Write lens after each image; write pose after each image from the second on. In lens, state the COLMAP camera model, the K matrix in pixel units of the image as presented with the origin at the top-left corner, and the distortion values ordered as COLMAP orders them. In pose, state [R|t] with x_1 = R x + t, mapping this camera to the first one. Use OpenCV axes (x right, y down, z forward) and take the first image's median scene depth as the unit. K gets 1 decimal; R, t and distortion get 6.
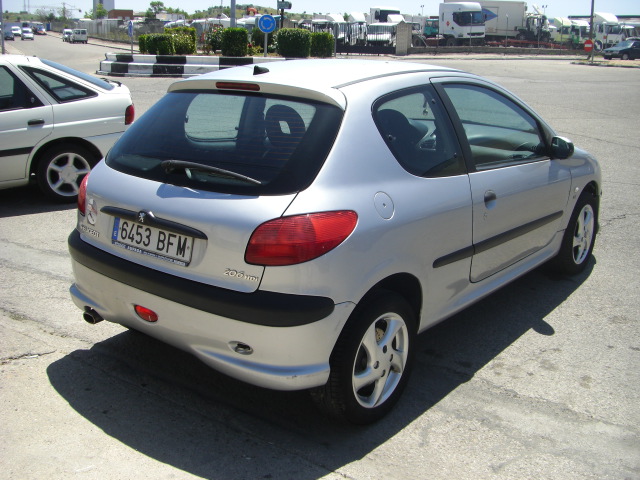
lens RADIAL K [[718.9, 0, 319.3], [0, 718.9, 238.3], [0, 0, 1]] dist [-0.133971, 0.000000]
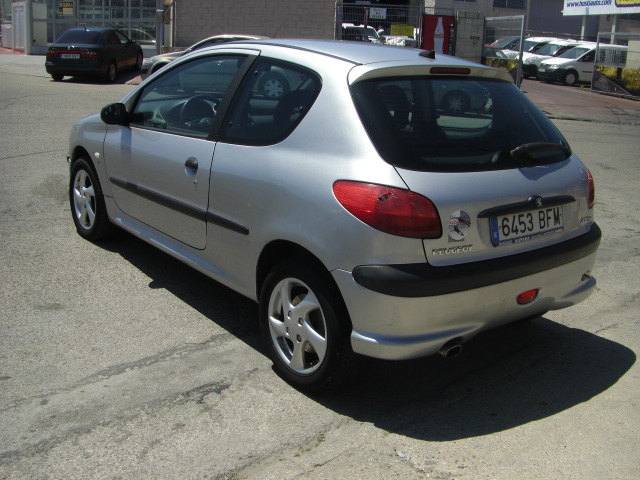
lens RADIAL K [[718.9, 0, 323.1], [0, 718.9, 236.5], [0, 0, 1]] dist [-0.133971, 0.000000]
pose [[0.202376, -0.267754, 0.941993, -1.281811], [0.217043, 0.950239, 0.223469, -0.277508], [-0.954954, 0.159228, 0.250420, 1.041847]]
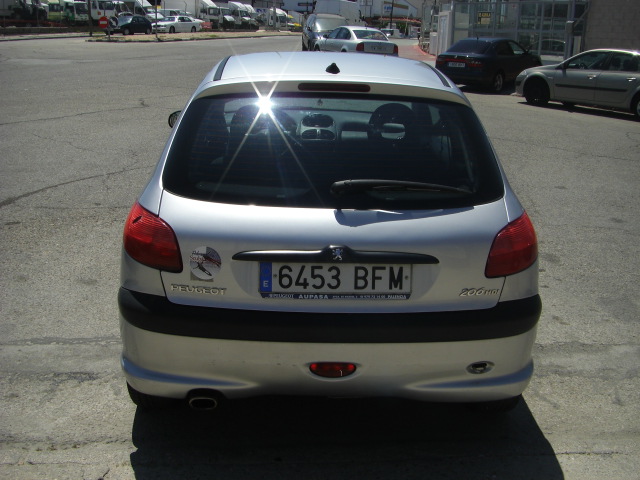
lens RADIAL K [[718.9, 0, 320.7], [0, 718.9, 240.5], [0, 0, 1]] dist [-0.133971, 0.000000]
pose [[0.751791, -0.181317, 0.633983, -0.774422], [0.158928, 0.982933, 0.092655, -0.123353], [-0.639963, 0.031100, 0.767776, 0.380401]]
